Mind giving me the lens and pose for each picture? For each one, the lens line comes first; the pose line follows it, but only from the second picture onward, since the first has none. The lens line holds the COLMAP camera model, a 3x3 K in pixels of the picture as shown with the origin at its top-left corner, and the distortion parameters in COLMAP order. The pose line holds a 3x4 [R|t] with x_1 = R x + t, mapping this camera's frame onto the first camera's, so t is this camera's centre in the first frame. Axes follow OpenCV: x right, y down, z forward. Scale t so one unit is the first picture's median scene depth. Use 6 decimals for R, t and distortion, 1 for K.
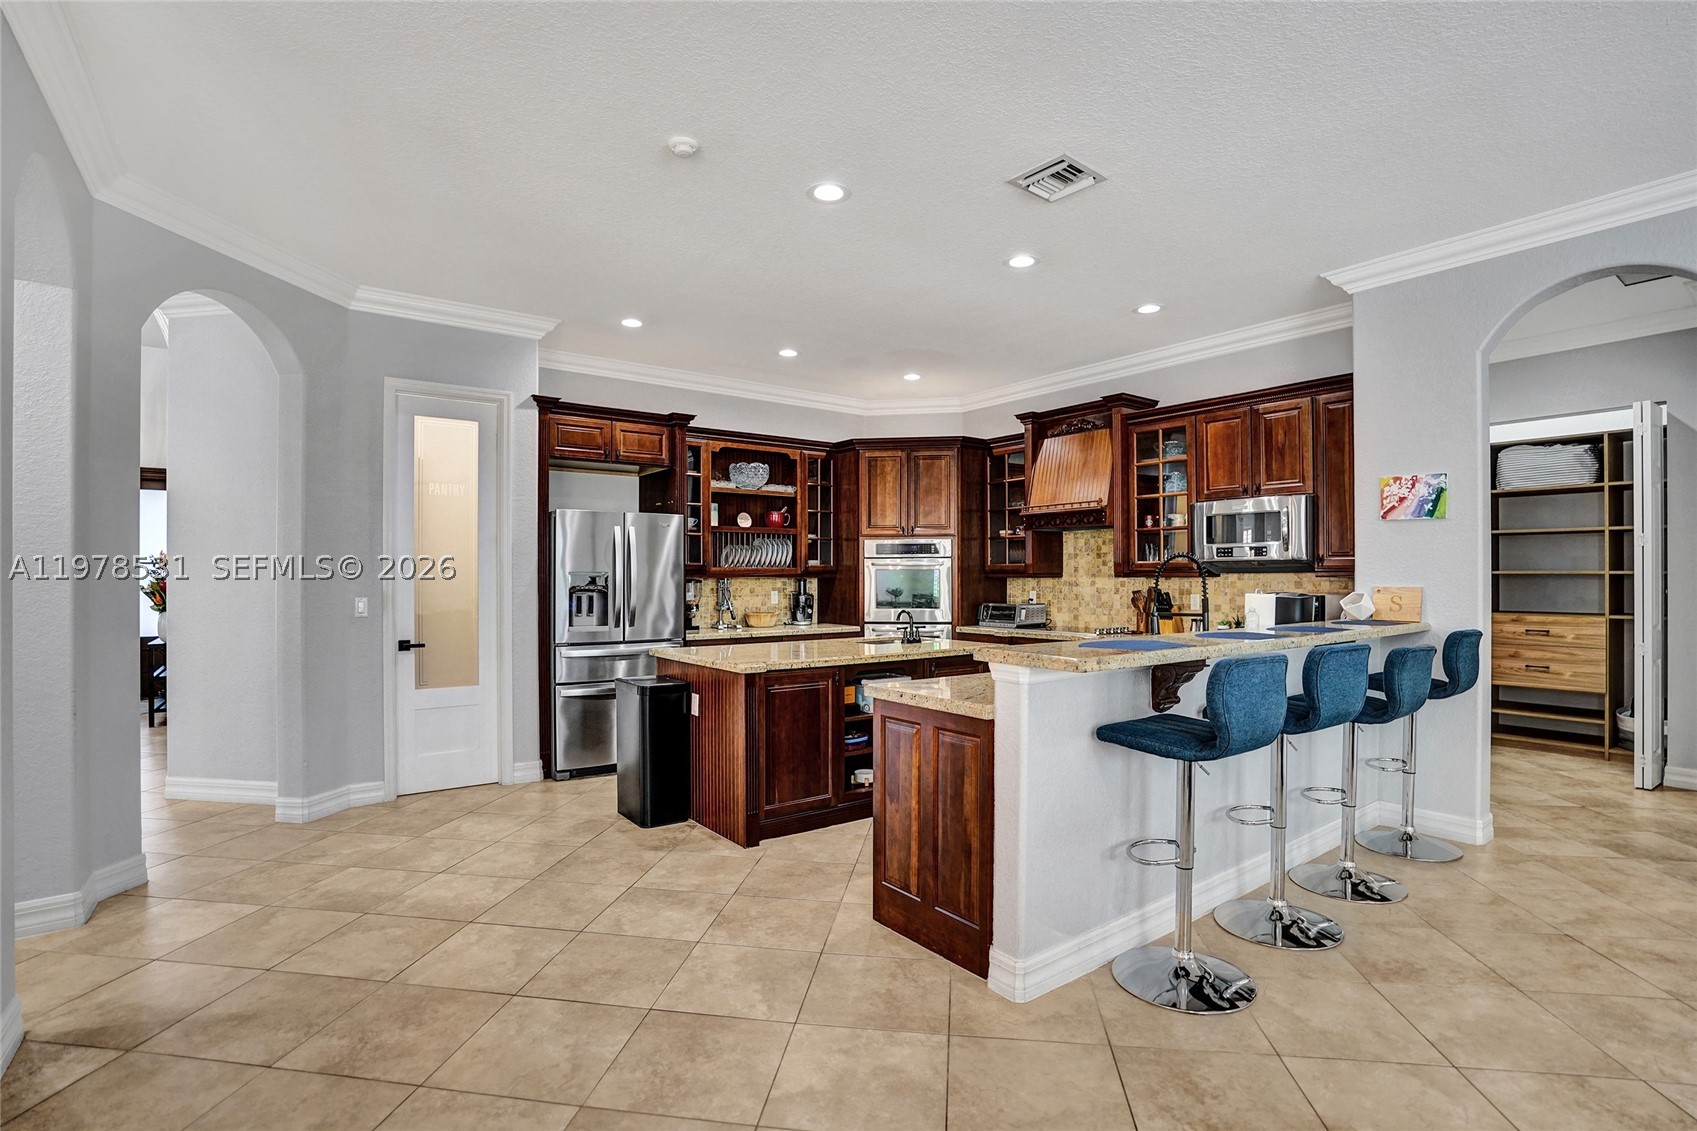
lens RADIAL K [[788.0, 0, 844.9], [0, 788.0, 571.3], [0, 0, 1]] dist [-0.026577, 0.001103]
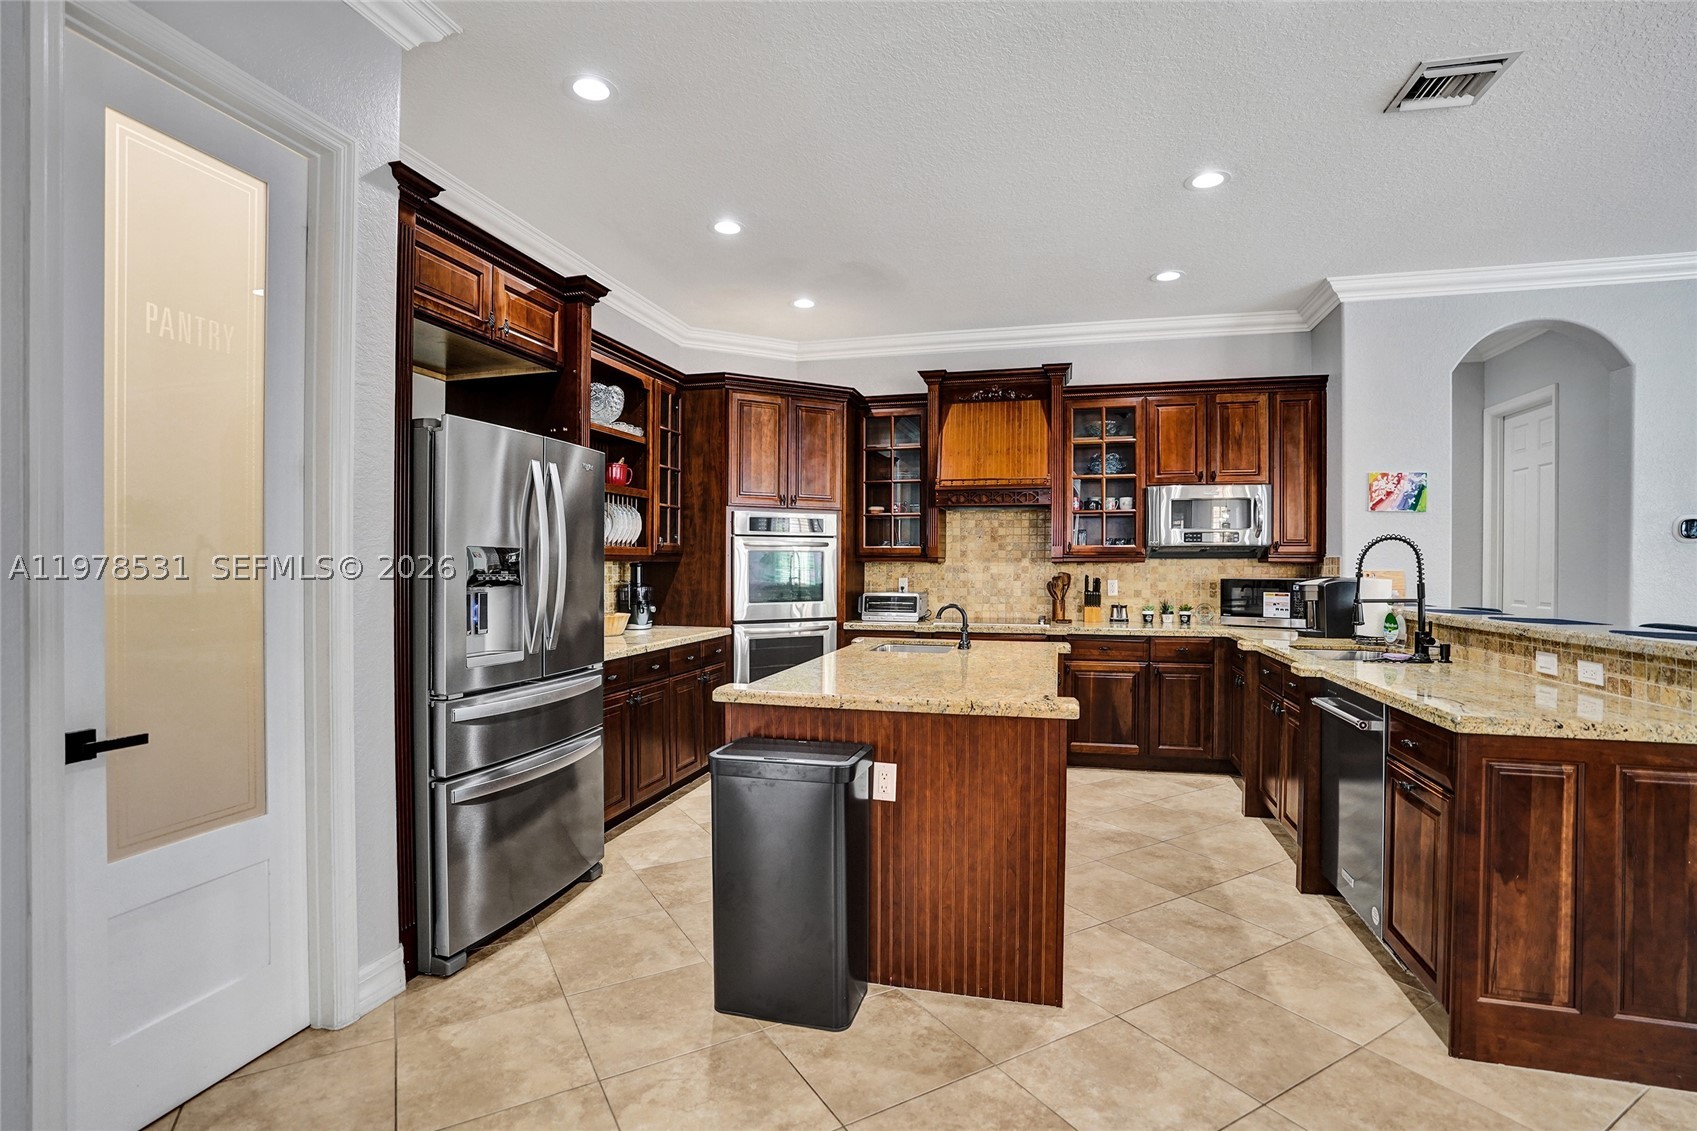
lens RADIAL K [[788.0, 0, 850.8], [0, 788.0, 566.6], [0, 0, 1]] dist [-0.026577, 0.001103]
pose [[0.786334, -0.000161, 0.617802, -0.412918], [-0.007032, 0.999933, 0.009212, 0.005838], [-0.617762, -0.011588, 0.786280, 0.416908]]
